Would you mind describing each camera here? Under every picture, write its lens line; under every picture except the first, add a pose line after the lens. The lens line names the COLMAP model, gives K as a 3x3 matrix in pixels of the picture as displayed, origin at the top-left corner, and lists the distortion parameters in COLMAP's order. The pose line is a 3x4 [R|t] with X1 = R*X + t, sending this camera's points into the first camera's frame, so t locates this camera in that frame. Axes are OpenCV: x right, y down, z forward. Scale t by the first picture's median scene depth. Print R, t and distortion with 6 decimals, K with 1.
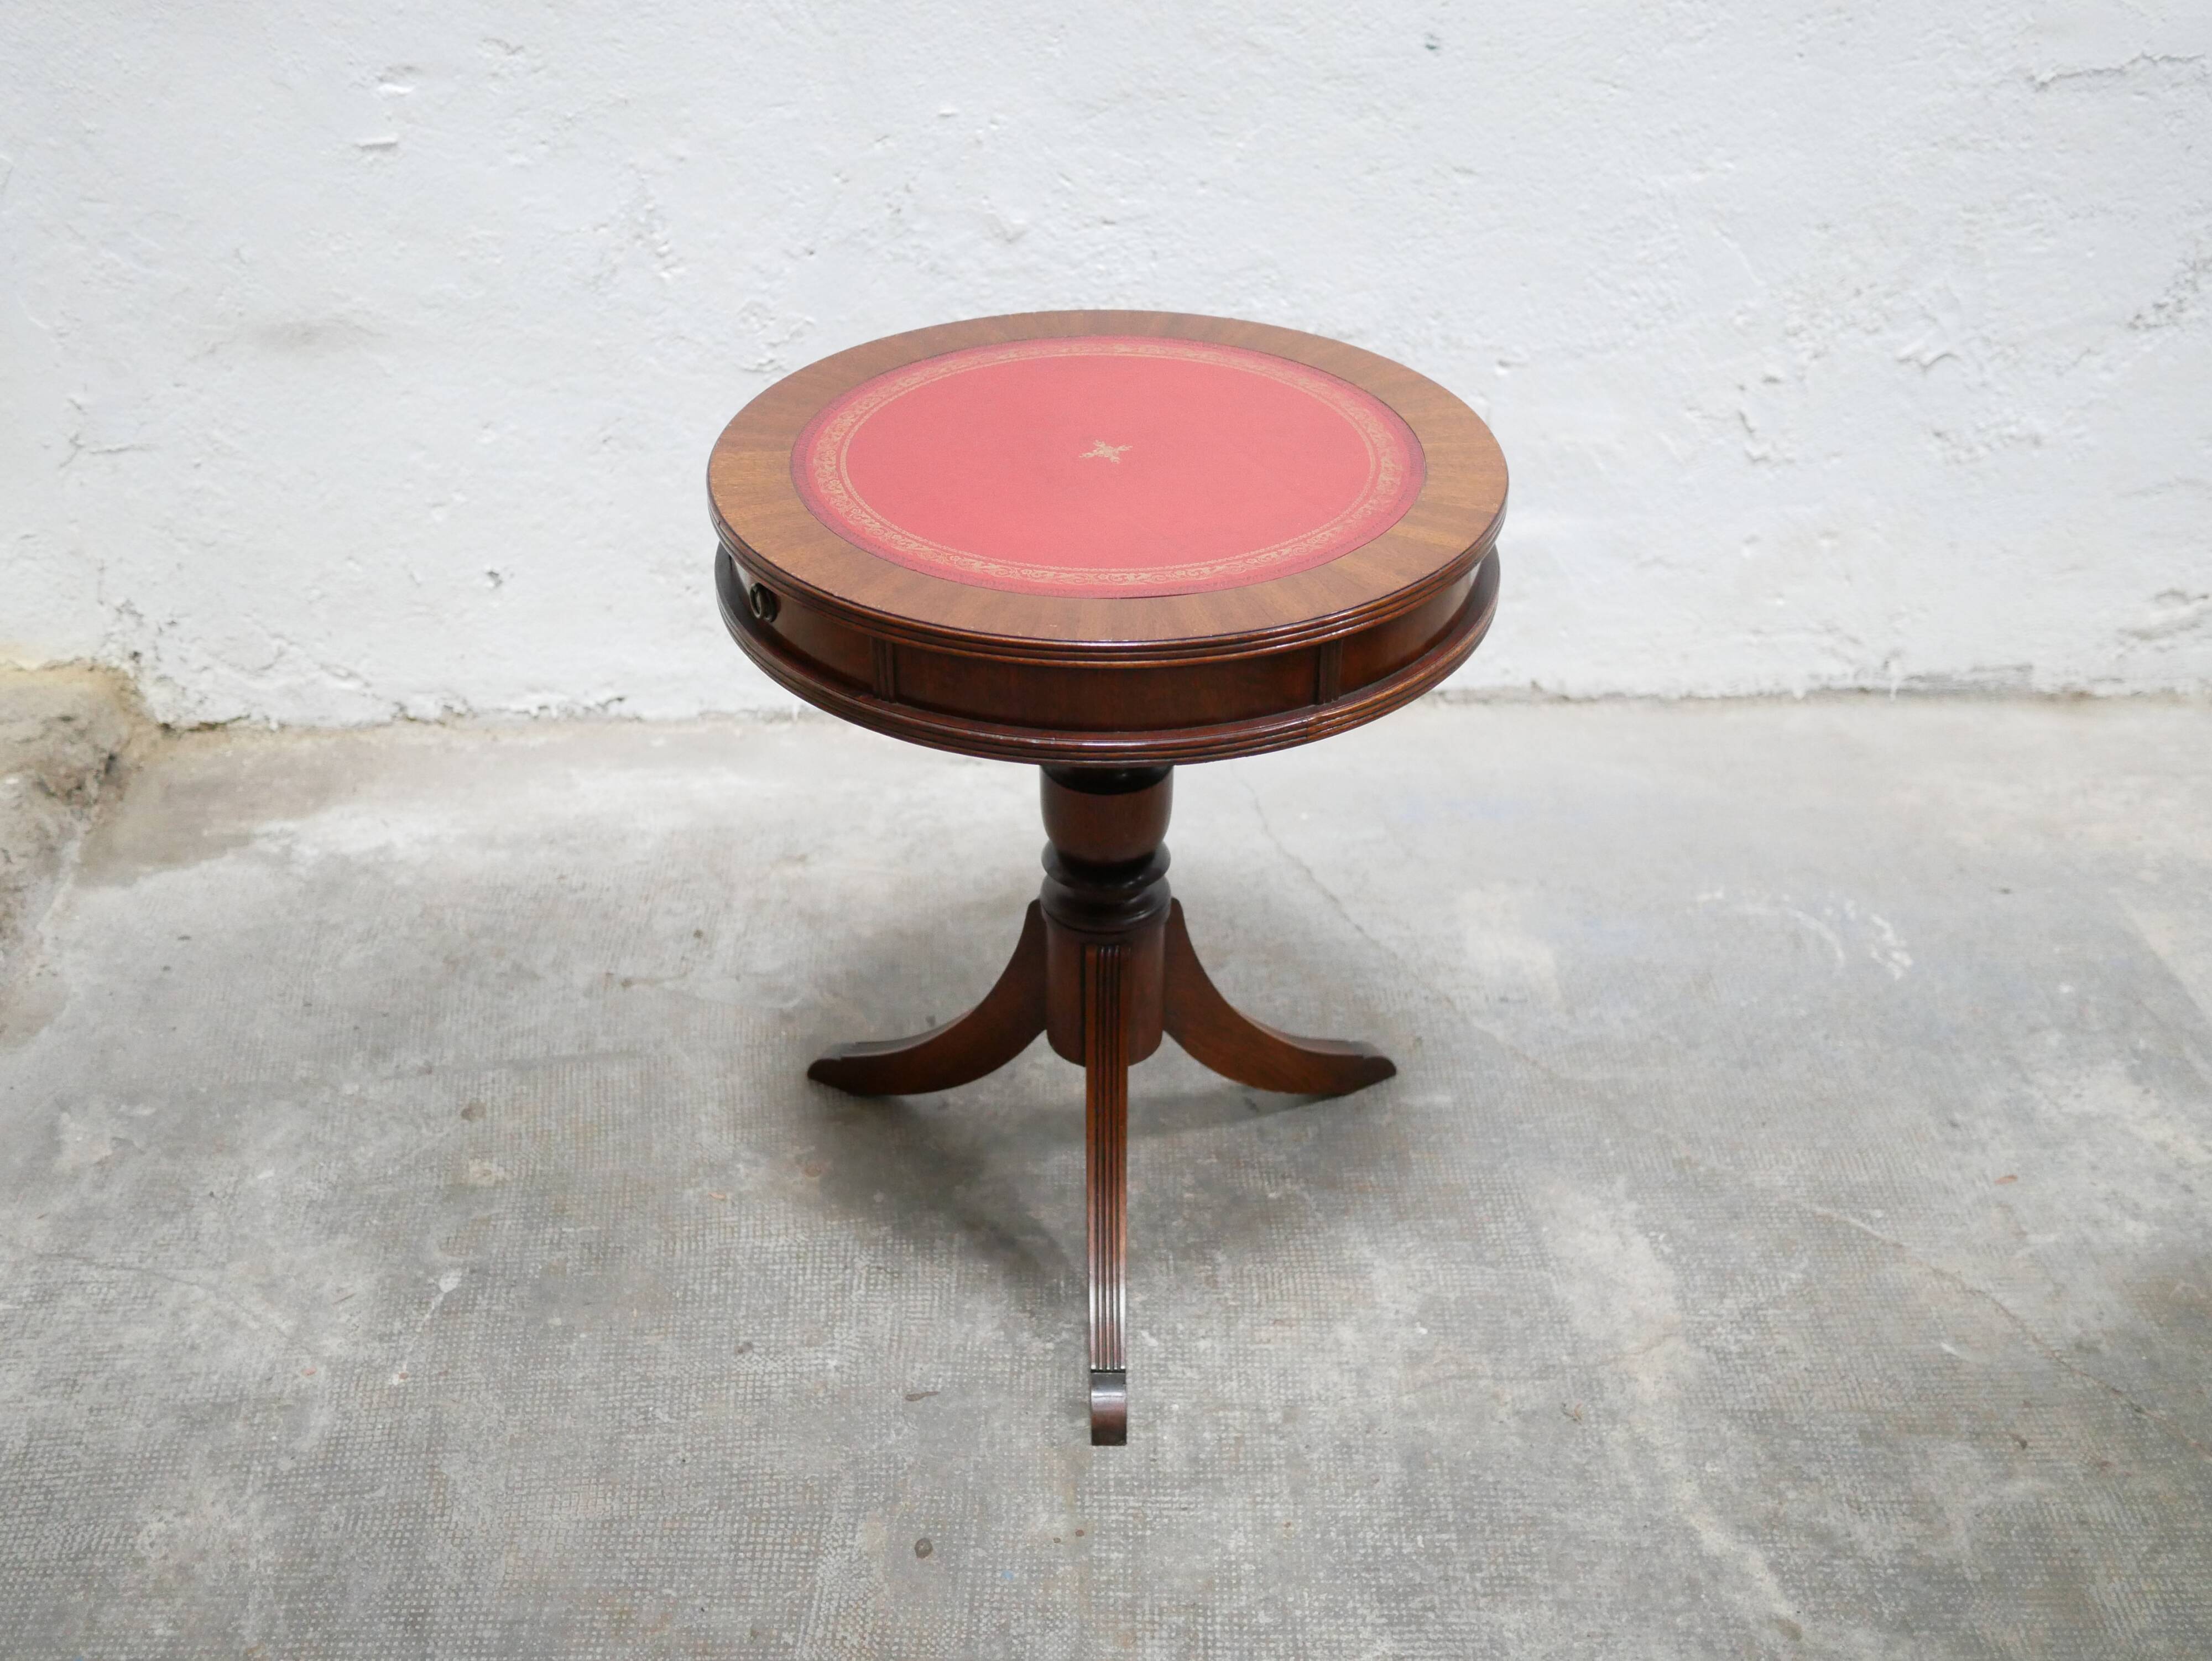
lens RADIAL K [[2486.1, 0, 1104.6], [0, 2486.1, 826.3], [0, 0, 1]] dist [-0.022223, 0.031820]
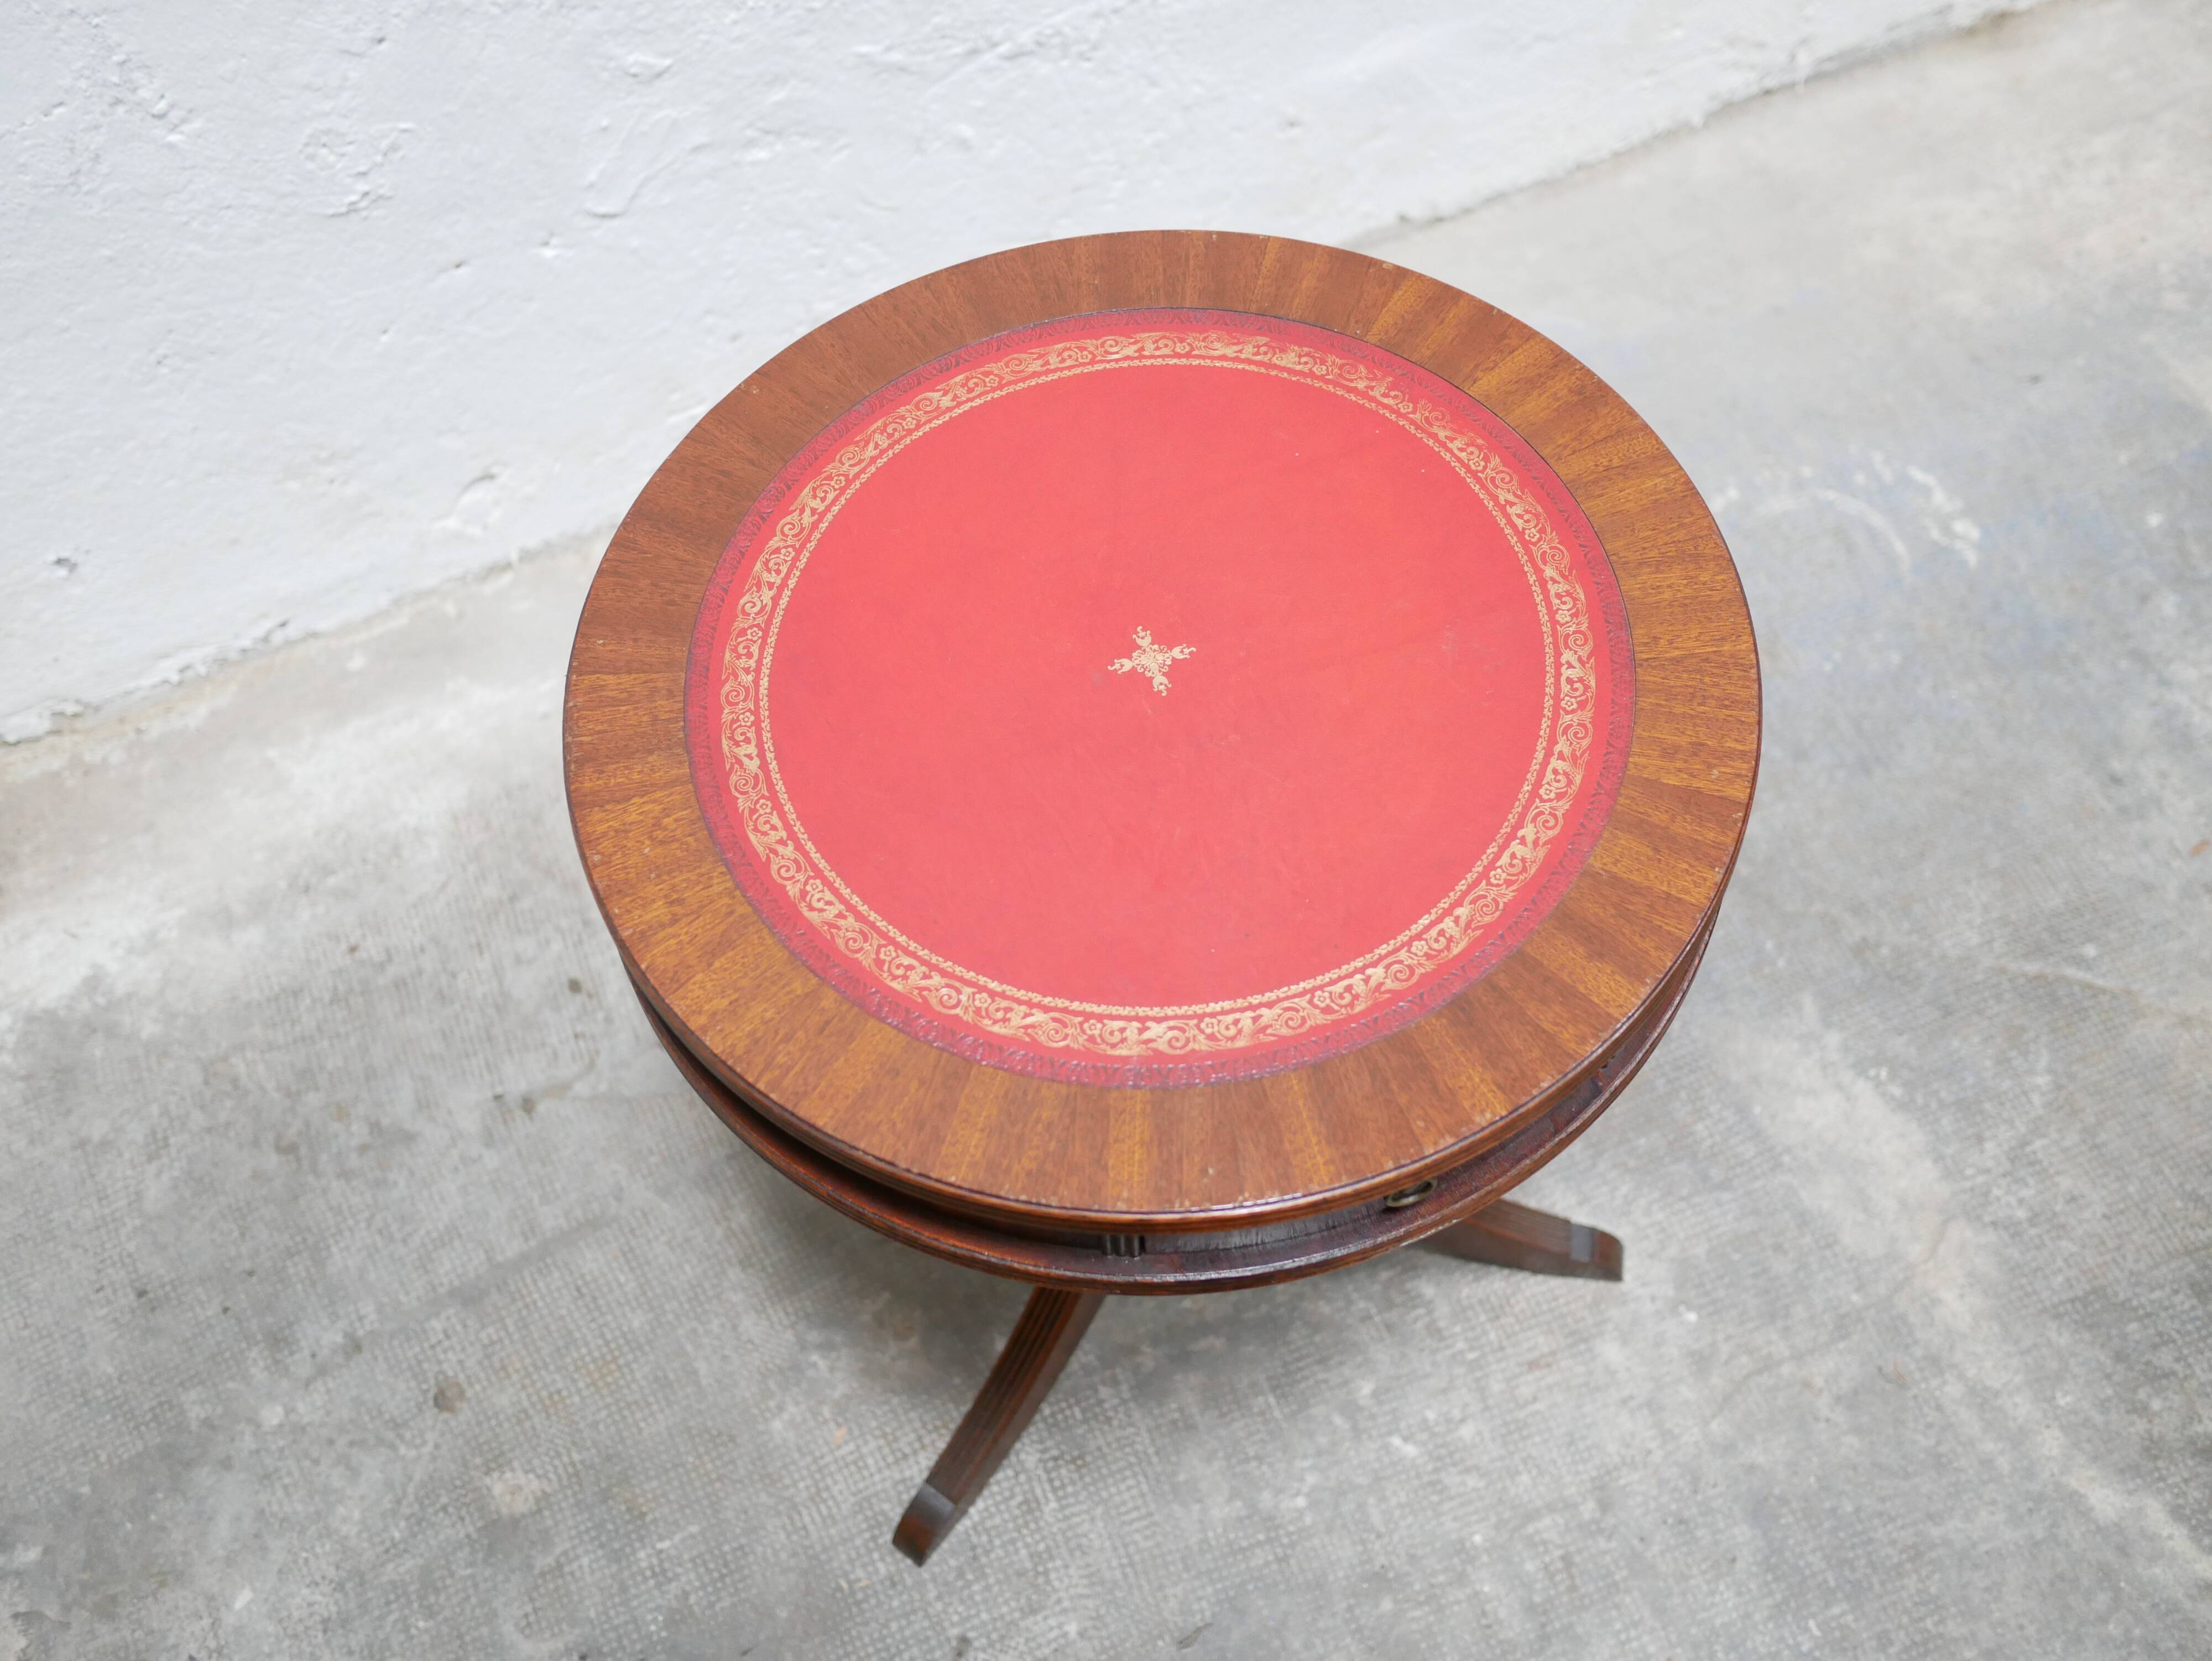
lens RADIAL K [[2484.9, 0, 1104.3], [0, 2484.9, 819.9], [0, 0, 1]] dist [-0.018961, 0.016915]
pose [[0.933562, -0.329948, 0.139985, -0.106962], [0.238260, 0.863079, 0.445339, -0.322280], [-0.267756, -0.382399, 0.884352, 0.313543]]
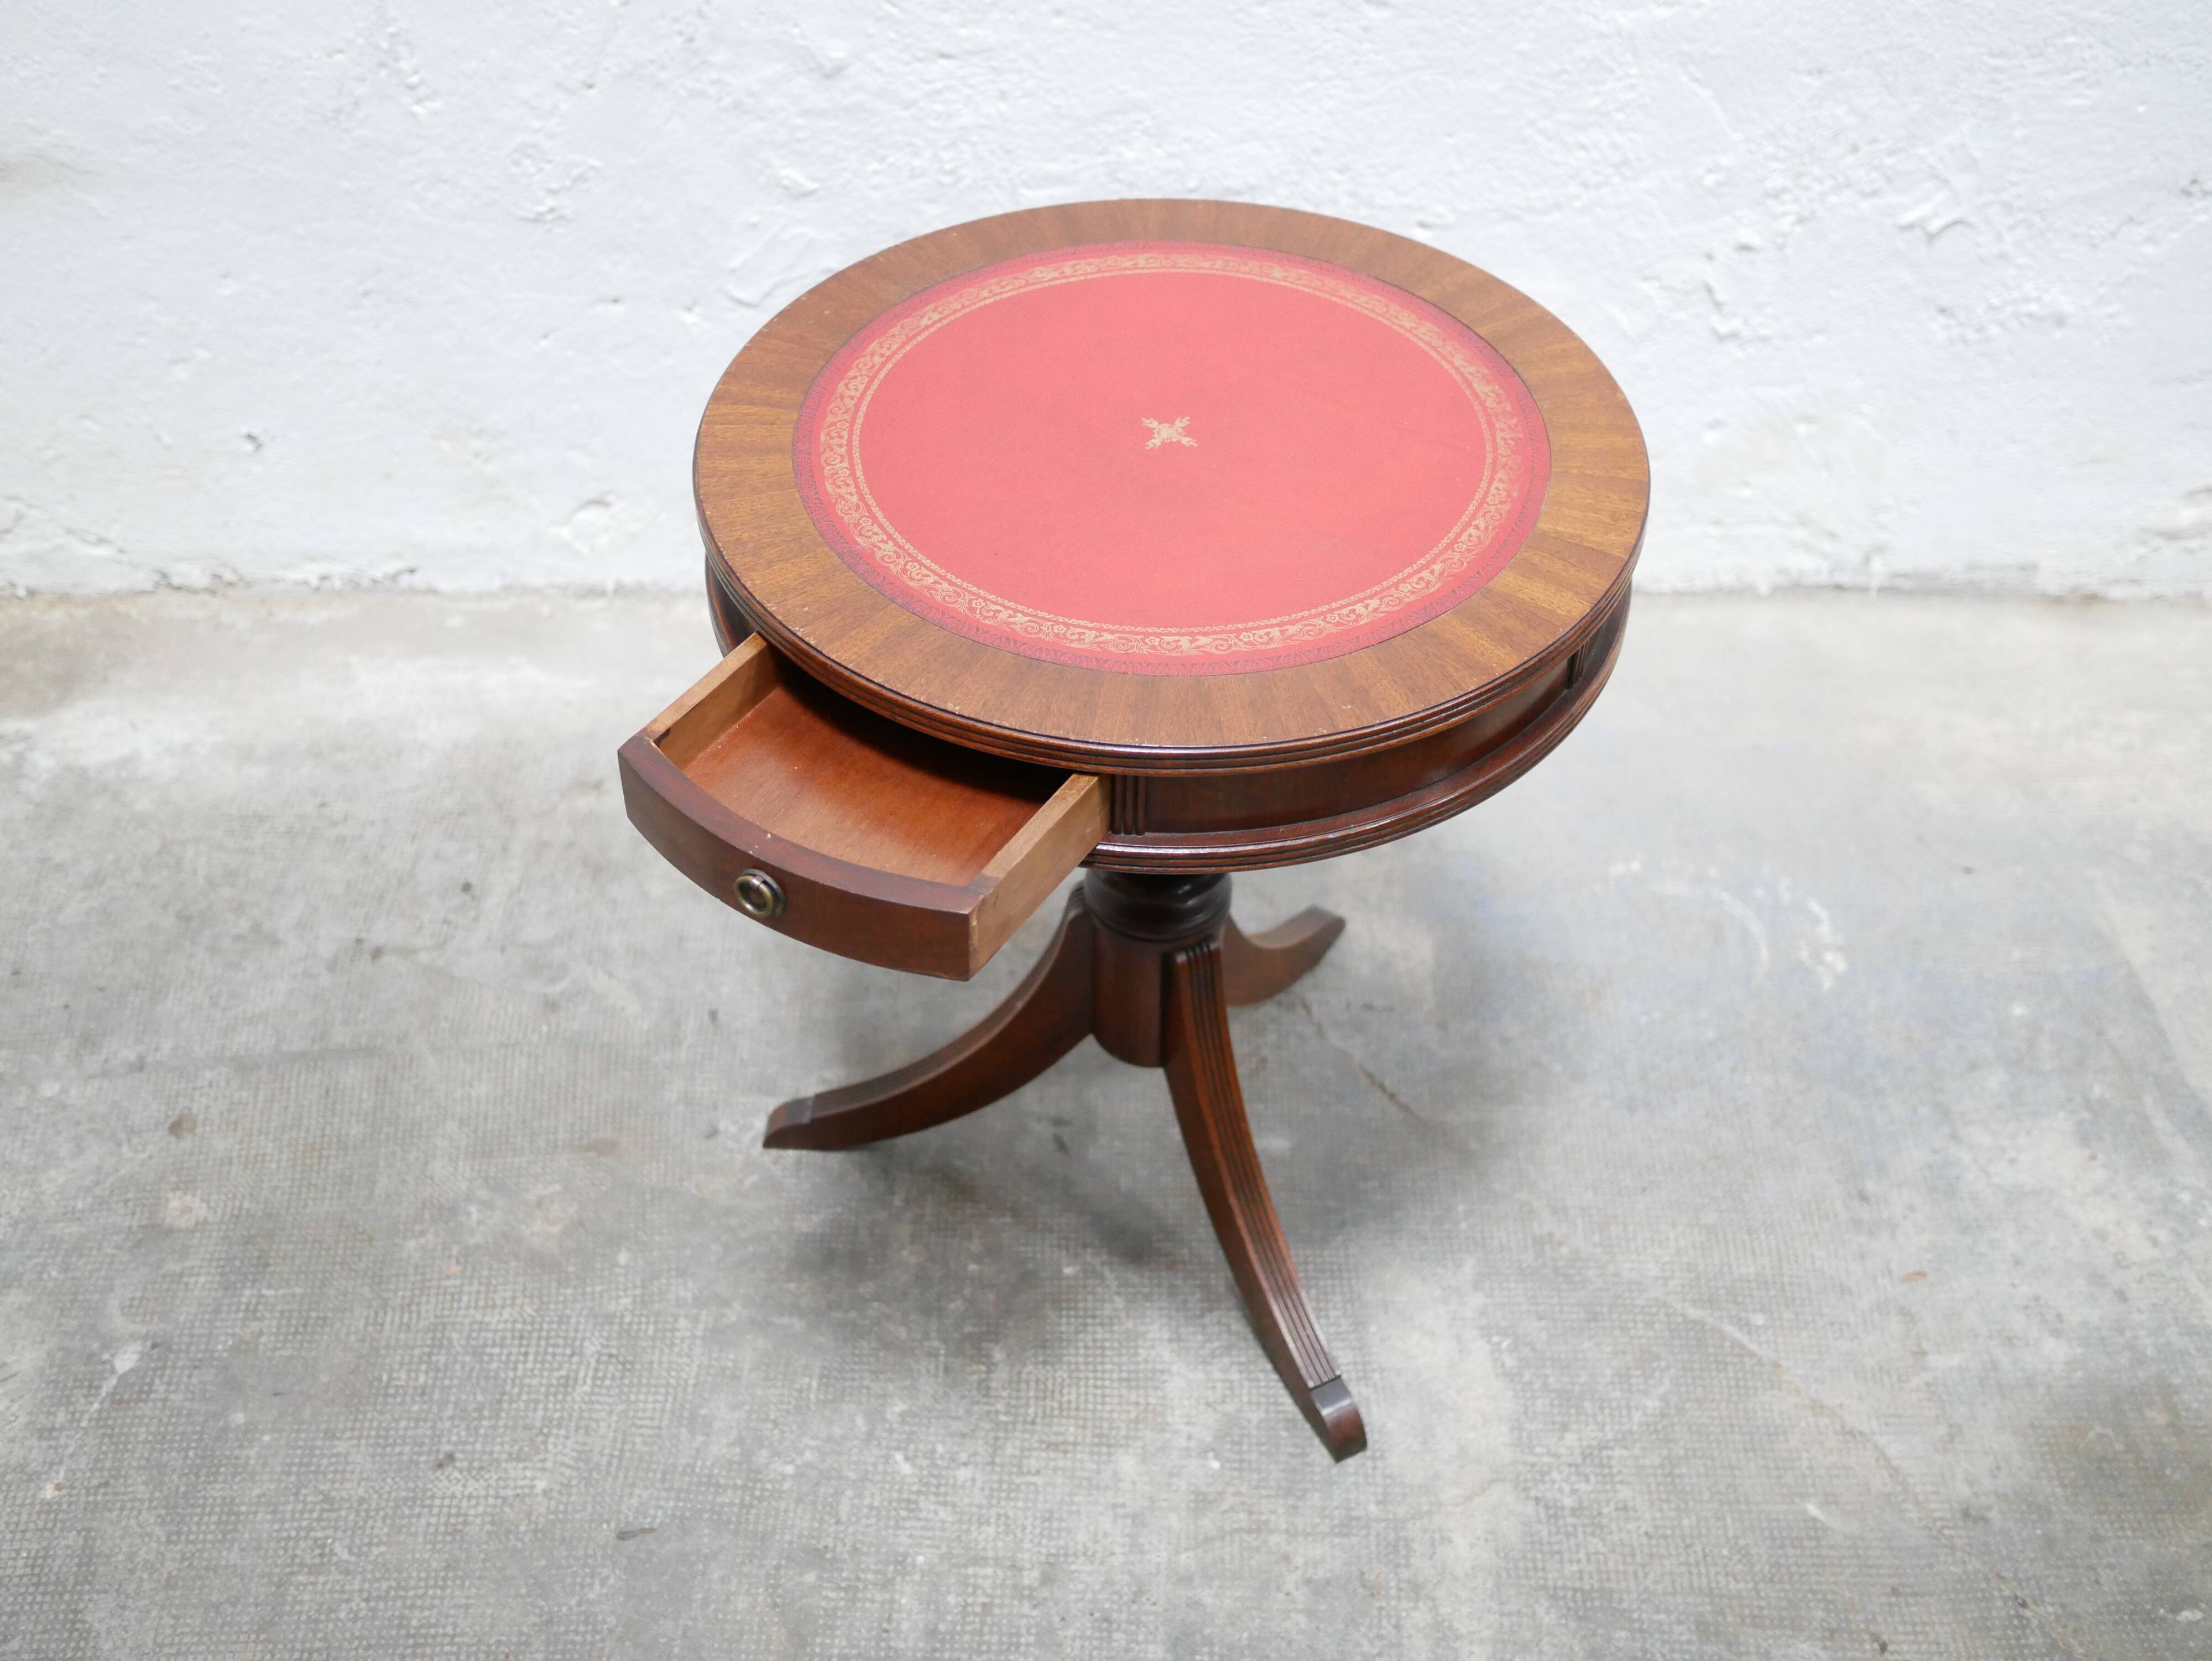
lens RADIAL K [[2487.2, 0, 1096.5], [0, 2487.2, 814.2], [0, 0, 1]] dist [-0.020655, 0.023173]
pose [[0.999148, 0.031122, -0.027106, 0.088779], [-0.025804, 0.983648, 0.178243, -0.154232], [0.032210, -0.177392, 0.983613, 0.150631]]
